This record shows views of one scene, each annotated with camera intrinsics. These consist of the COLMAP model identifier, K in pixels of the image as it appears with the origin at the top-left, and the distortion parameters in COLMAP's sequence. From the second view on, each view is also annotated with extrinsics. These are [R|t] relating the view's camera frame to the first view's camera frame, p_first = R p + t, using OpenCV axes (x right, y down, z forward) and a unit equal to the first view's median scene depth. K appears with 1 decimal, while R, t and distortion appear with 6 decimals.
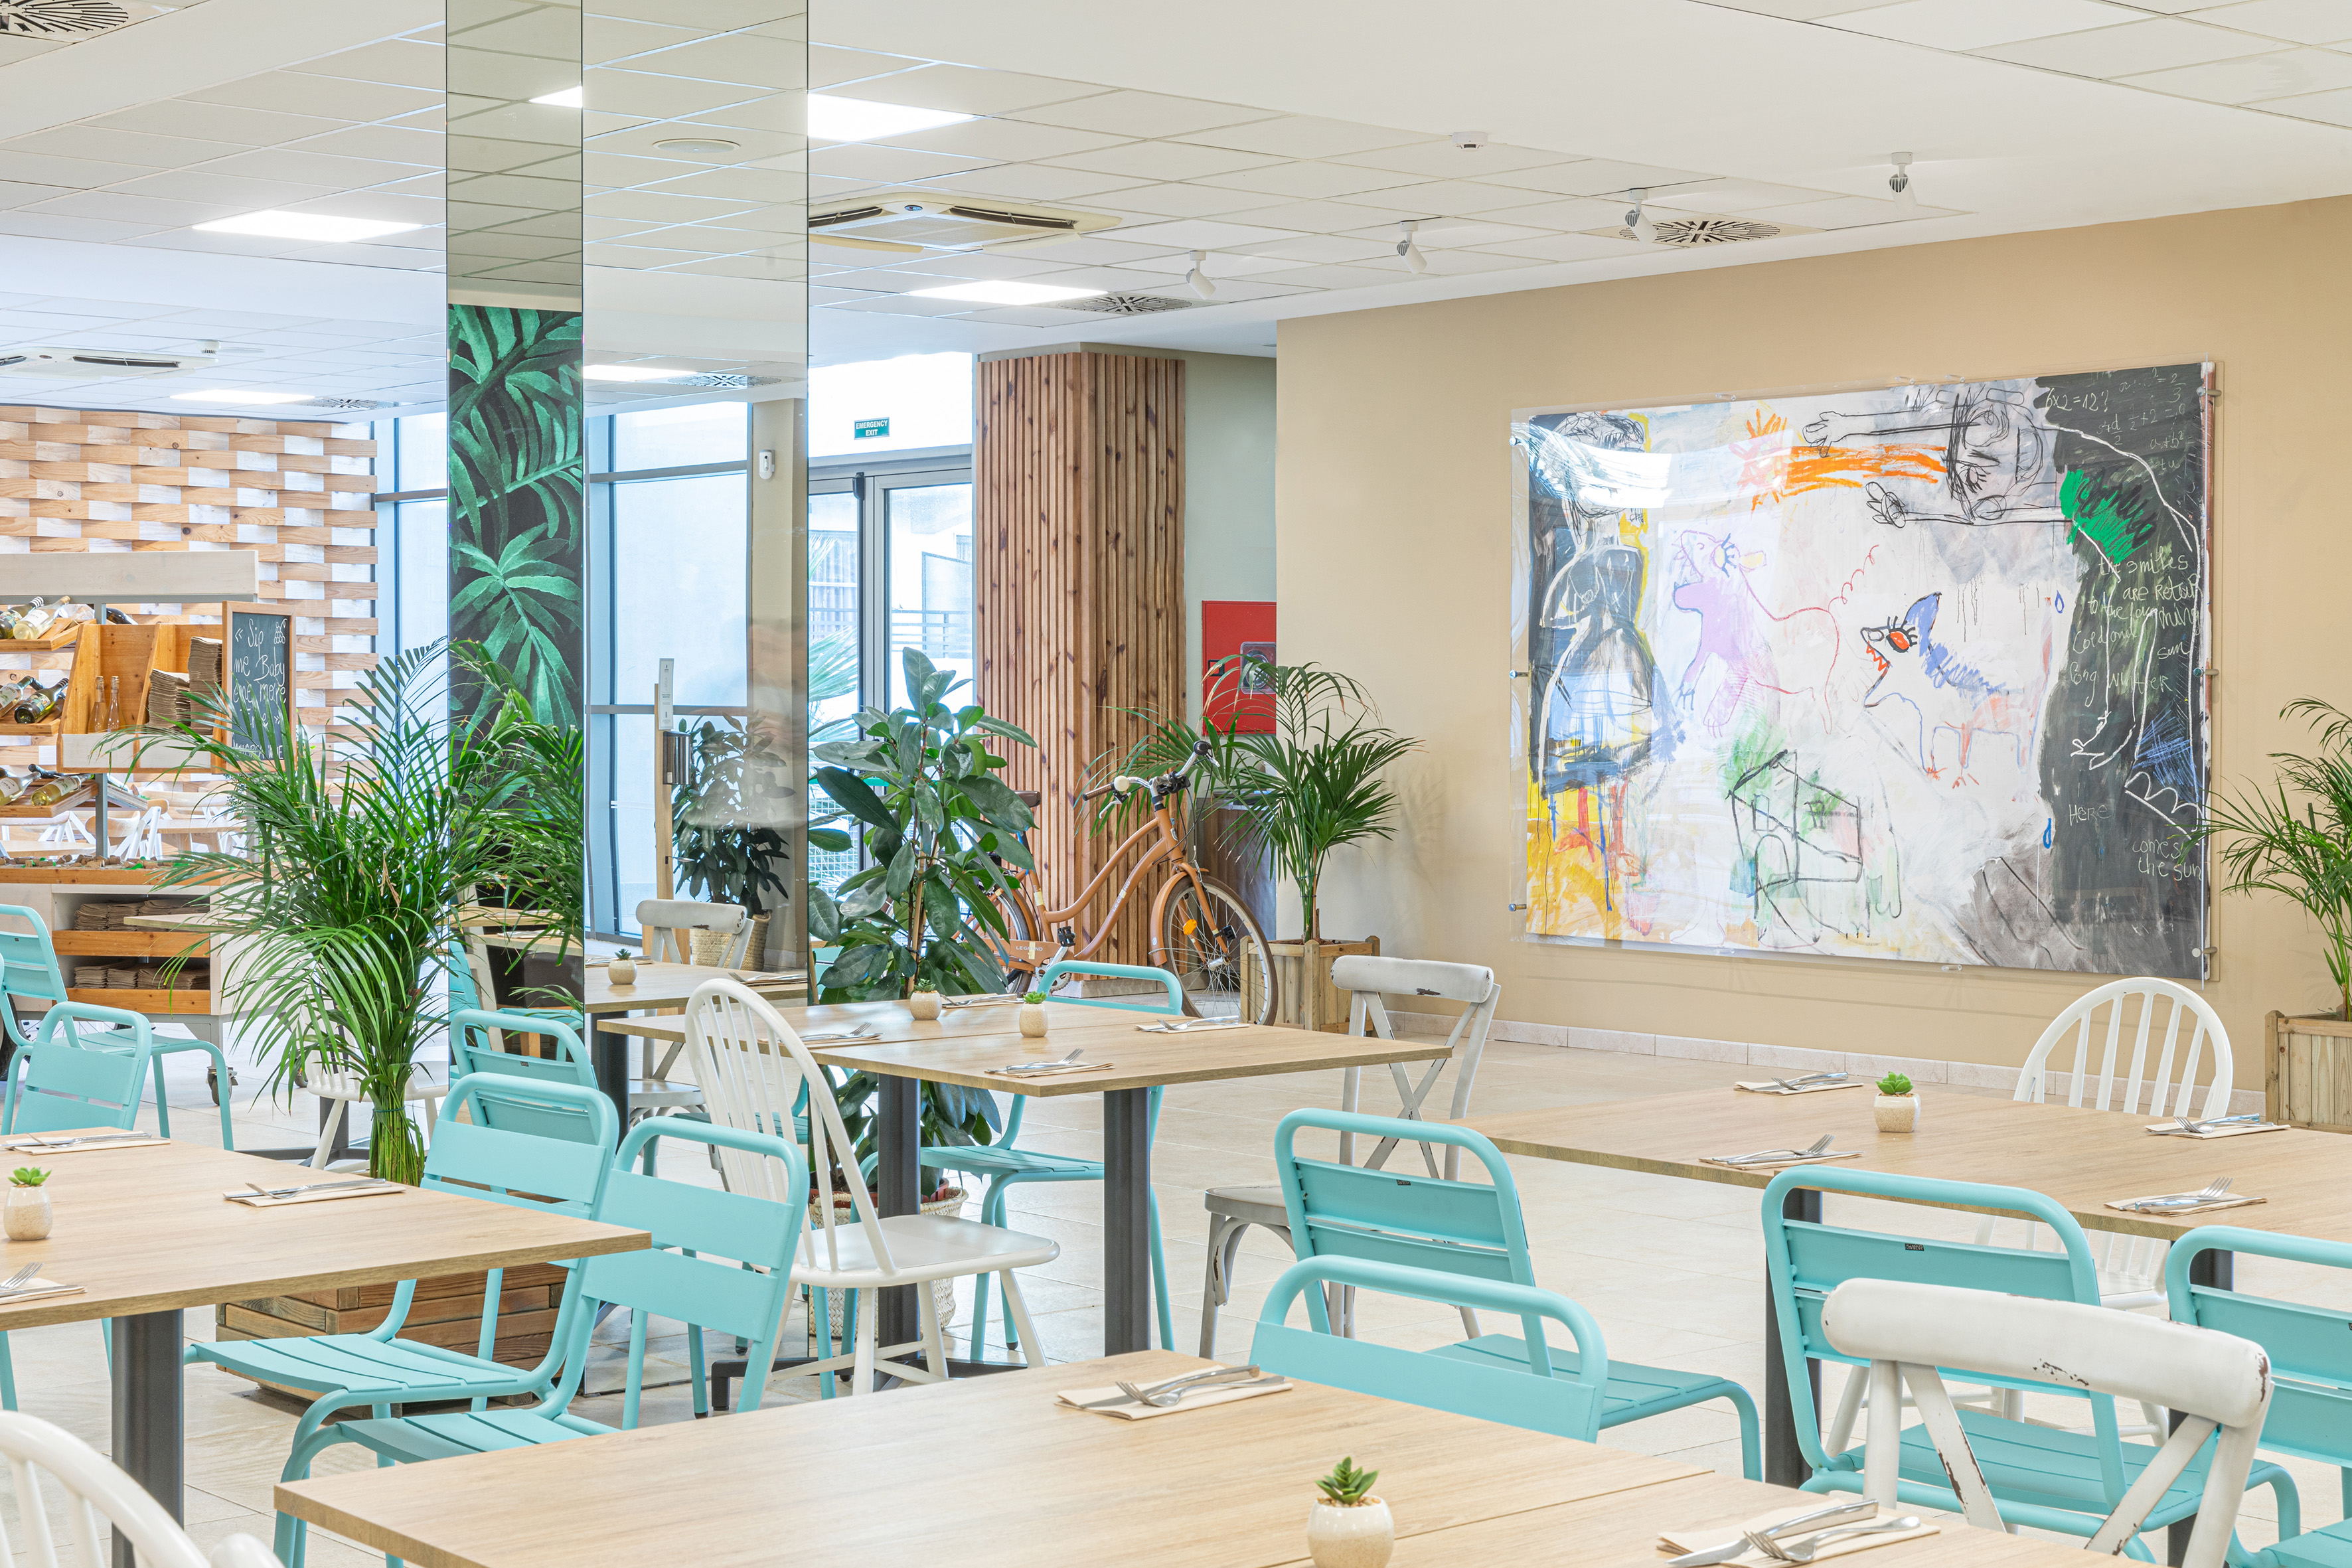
lens RADIAL K [[3611.7, 0, 1175.5], [0, 3611.7, 784.9], [0, 0, 1]] dist [0.037847, 0.000000]
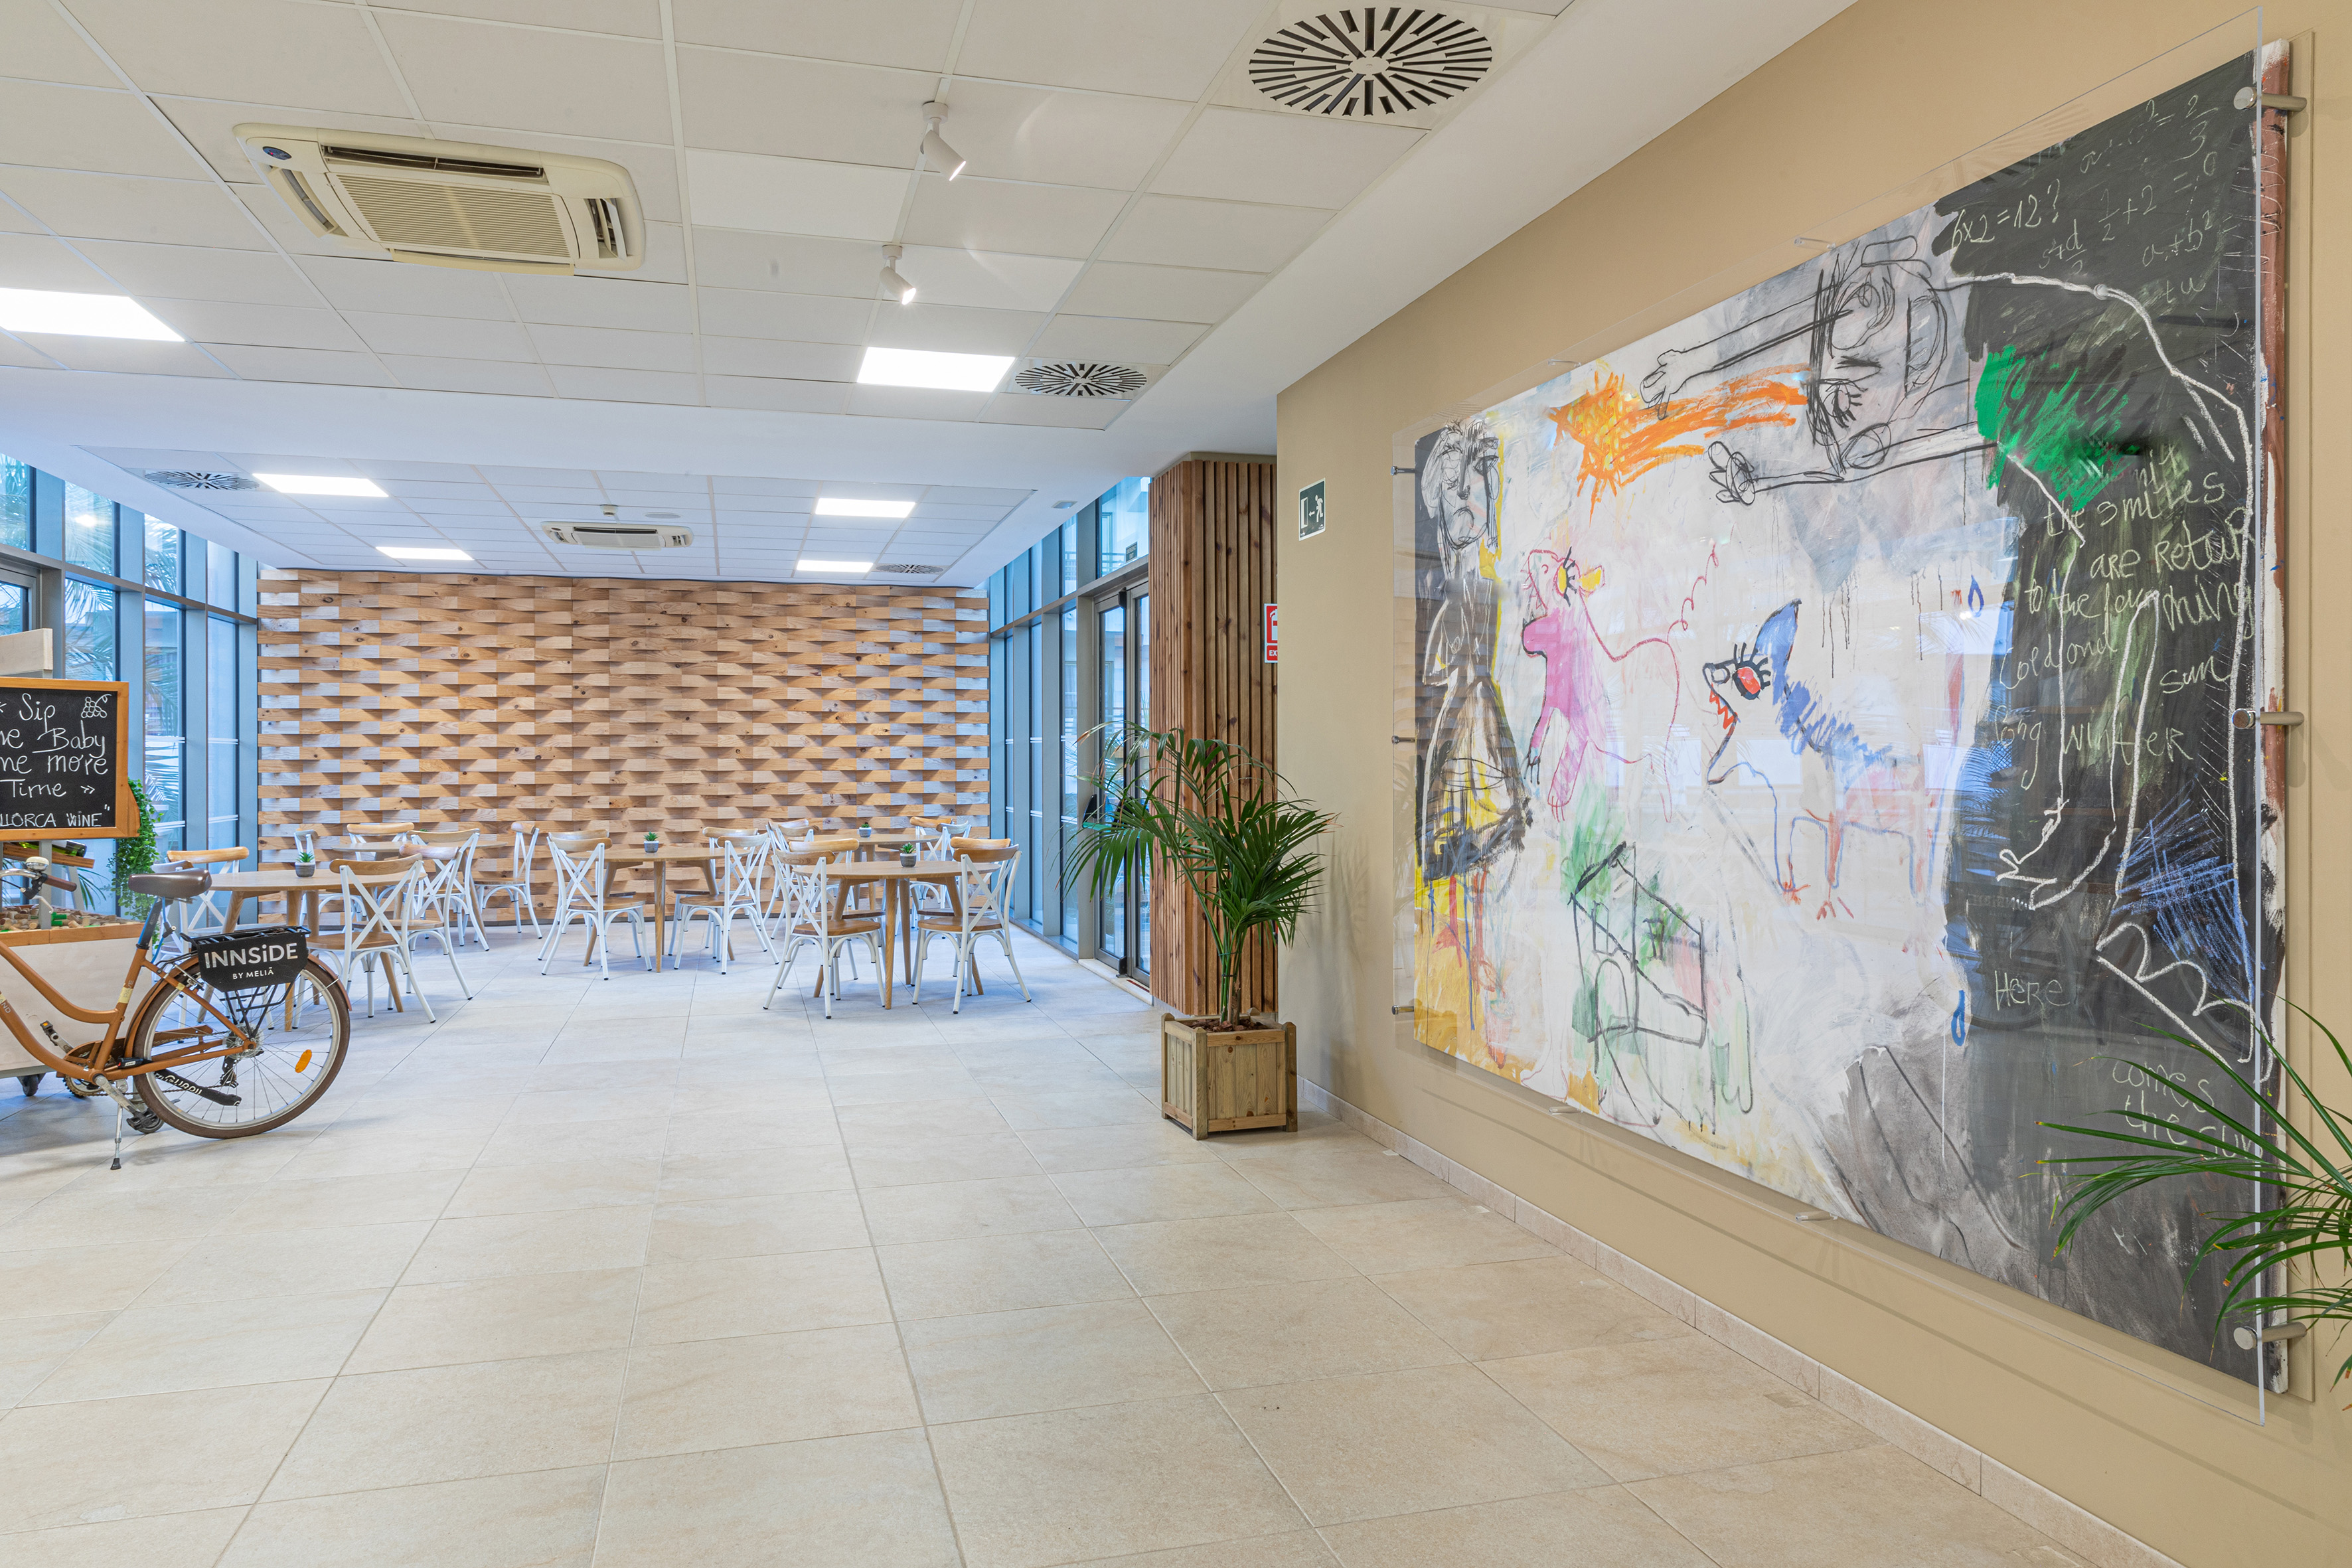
lens RADIAL K [[1564.9, 0, 1179.3], [0, 1564.9, 765.5], [0, 0, 1]] dist [0.006845, 0.003977]
pose [[0.908745, -0.001231, -0.417350, 0.227494], [-0.007117, 0.999805, -0.018446, -0.019325], [0.417291, 0.019733, 0.908558, 0.716117]]
